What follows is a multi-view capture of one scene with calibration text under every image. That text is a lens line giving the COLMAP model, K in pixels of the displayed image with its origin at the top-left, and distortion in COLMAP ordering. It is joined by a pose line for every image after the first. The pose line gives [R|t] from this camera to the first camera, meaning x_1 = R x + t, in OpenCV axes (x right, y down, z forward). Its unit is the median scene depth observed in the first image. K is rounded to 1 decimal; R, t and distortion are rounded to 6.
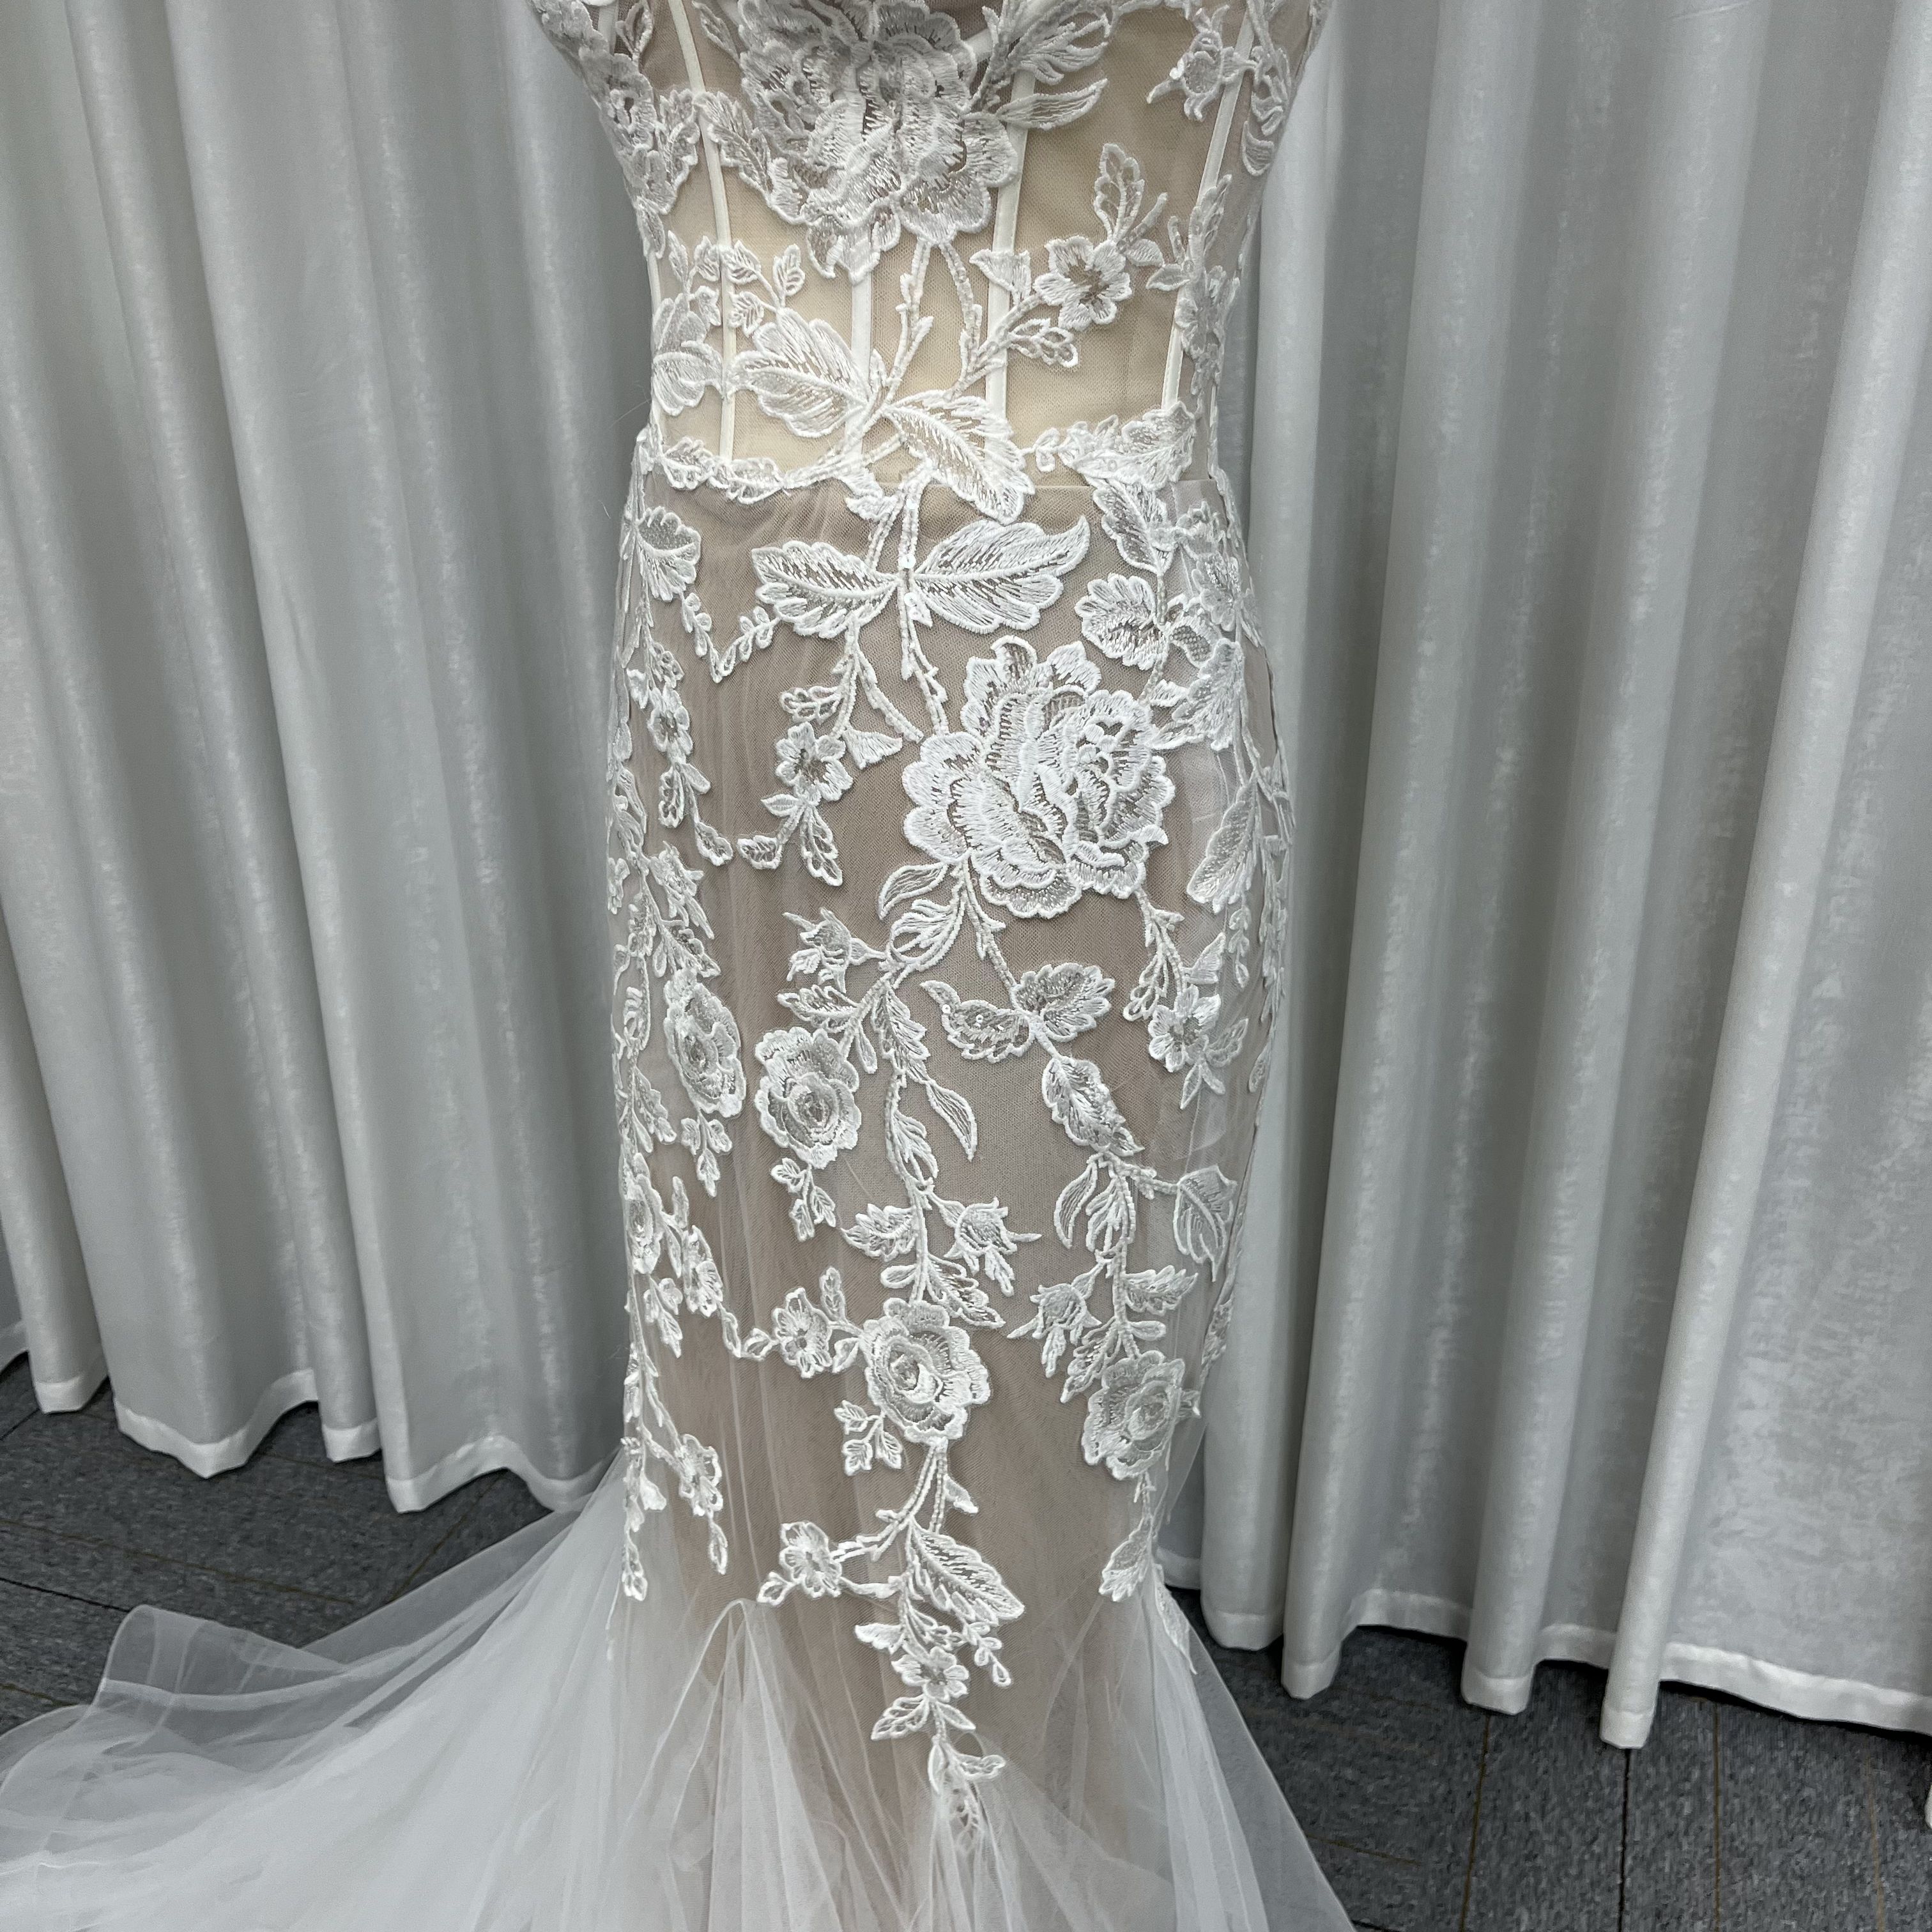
lens RADIAL K [[1923.9, 0, 972.0], [0, 1923.9, 967.3], [0, 0, 1]] dist [0.052377, -0.115249]
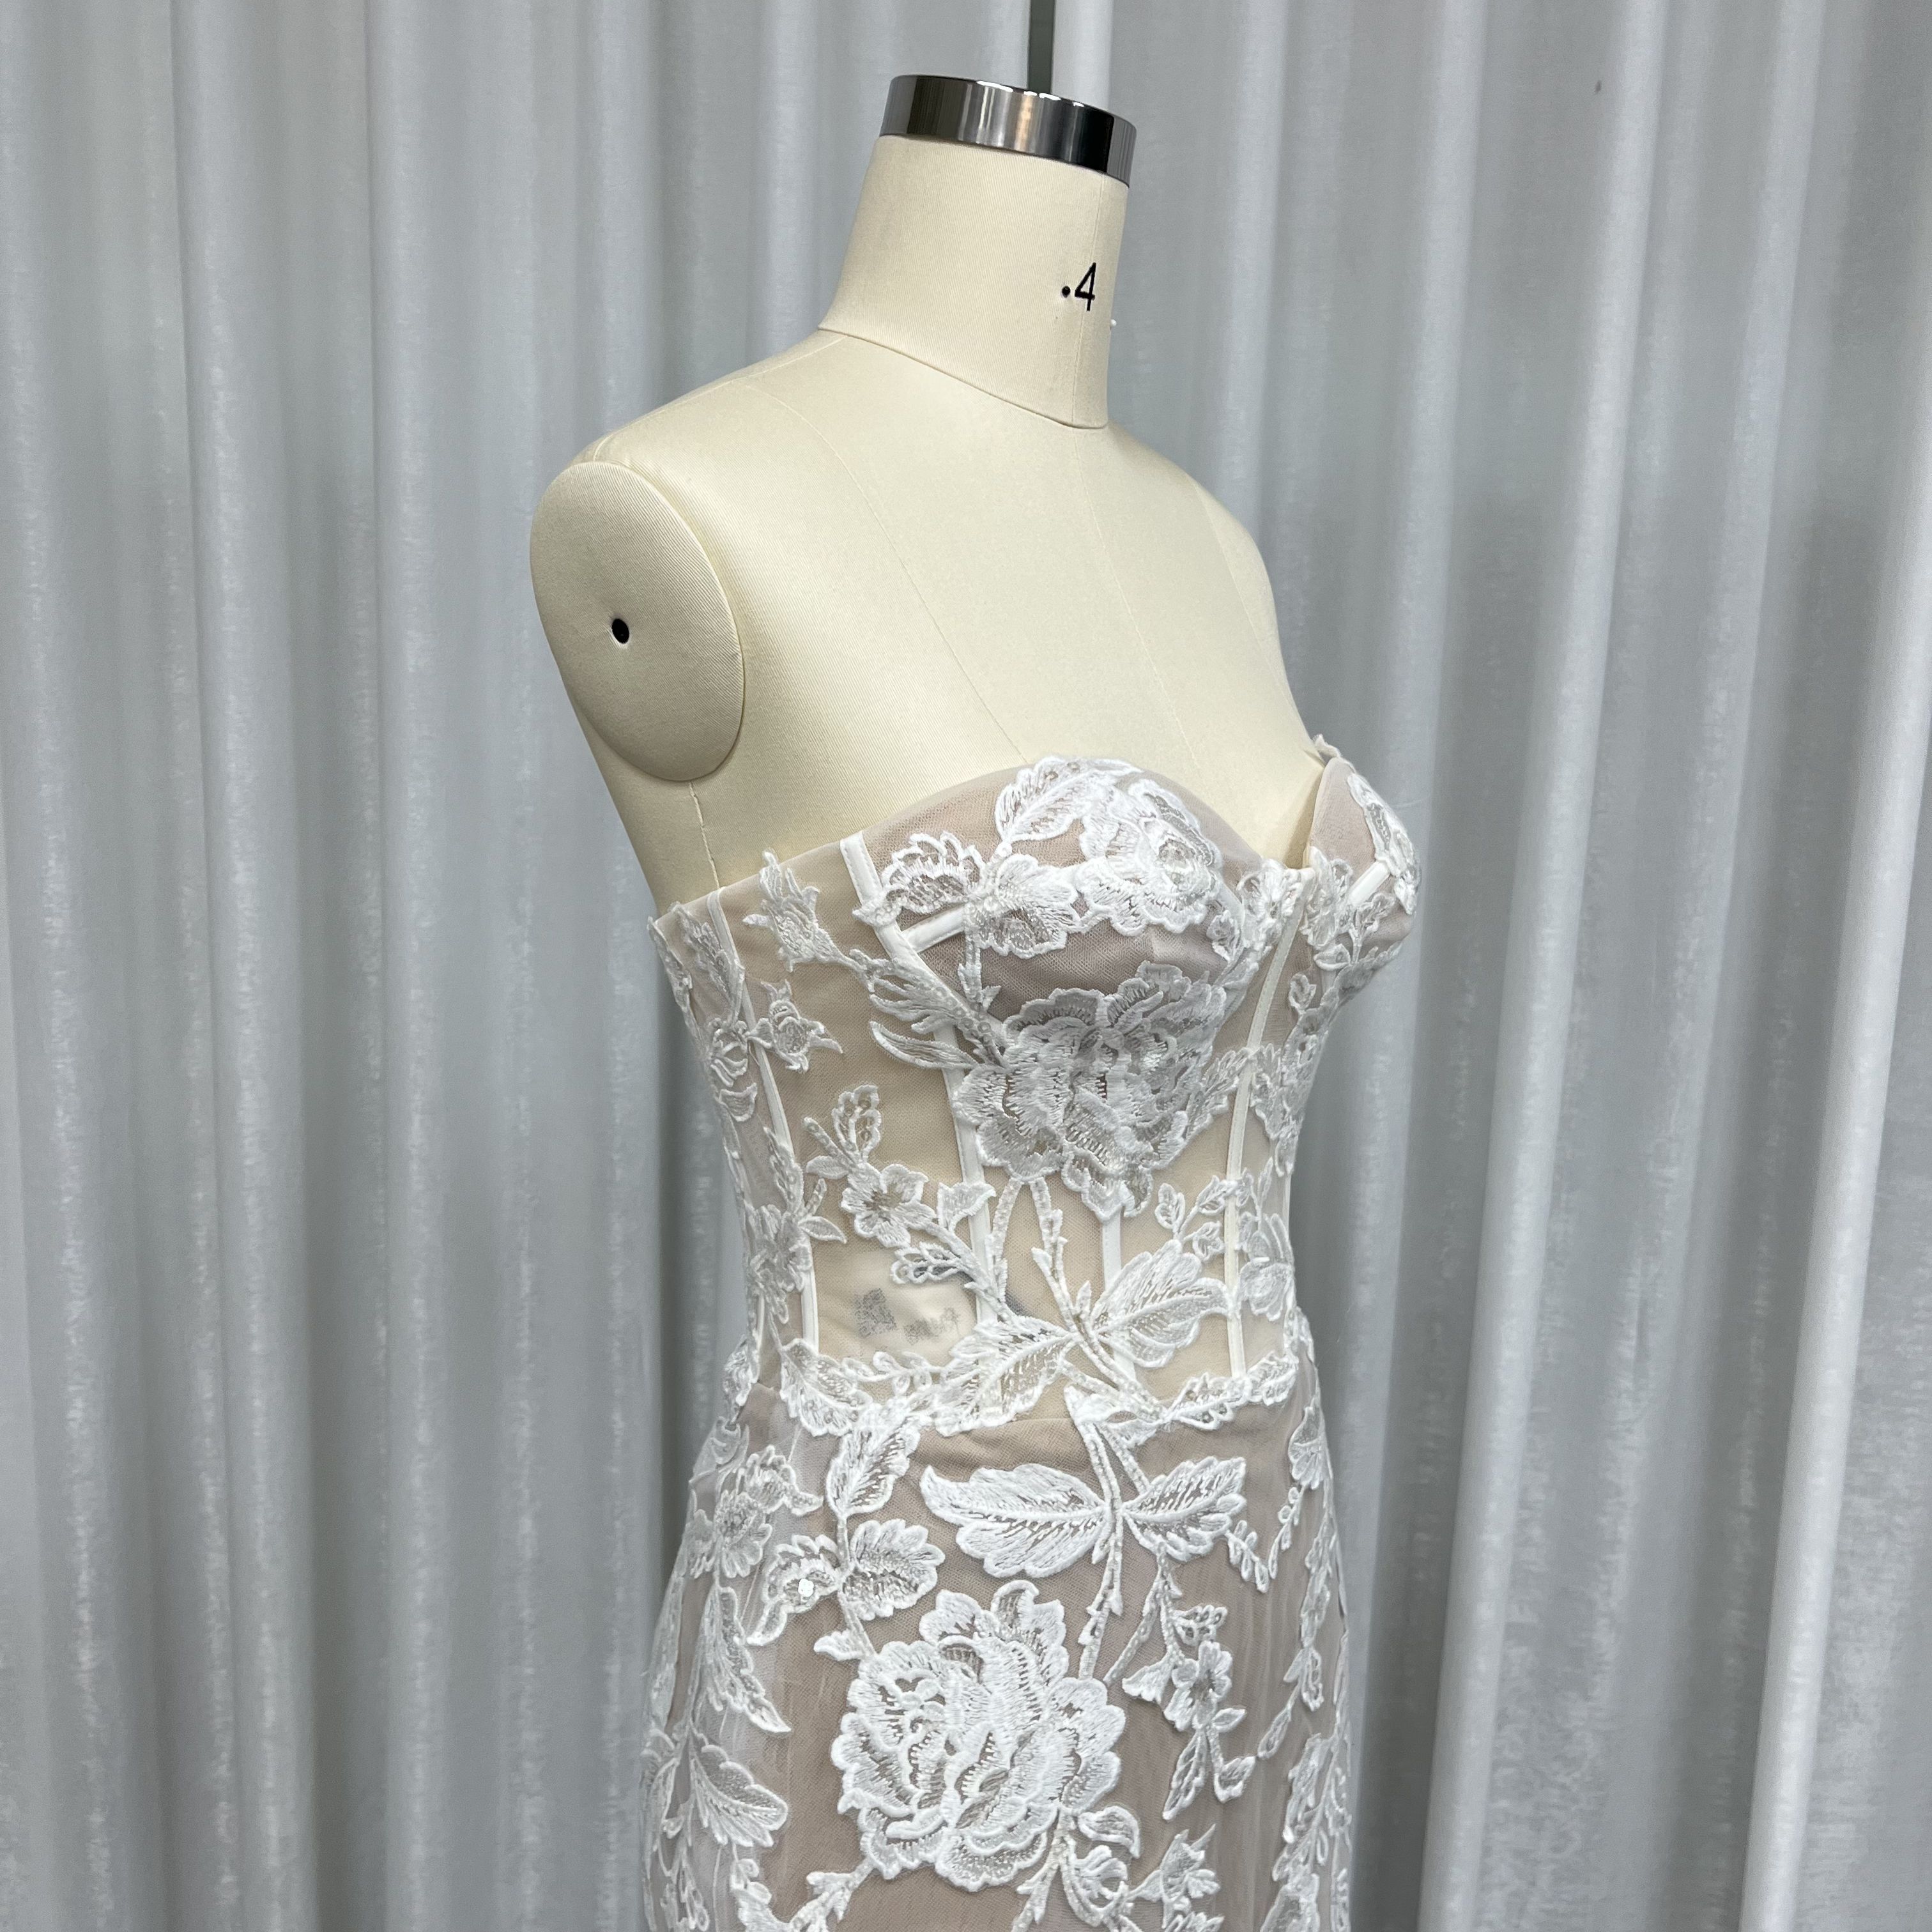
lens RADIAL K [[1921.4, 0, 965.0], [0, 1921.4, 951.7], [0, 0, 1]] dist [0.021965, -0.035715]
pose [[-0.045519, -0.125346, 0.991068, -1.101752], [0.382714, 0.914214, 0.133204, -0.662227], [-0.922745, 0.385359, 0.006358, 1.056497]]
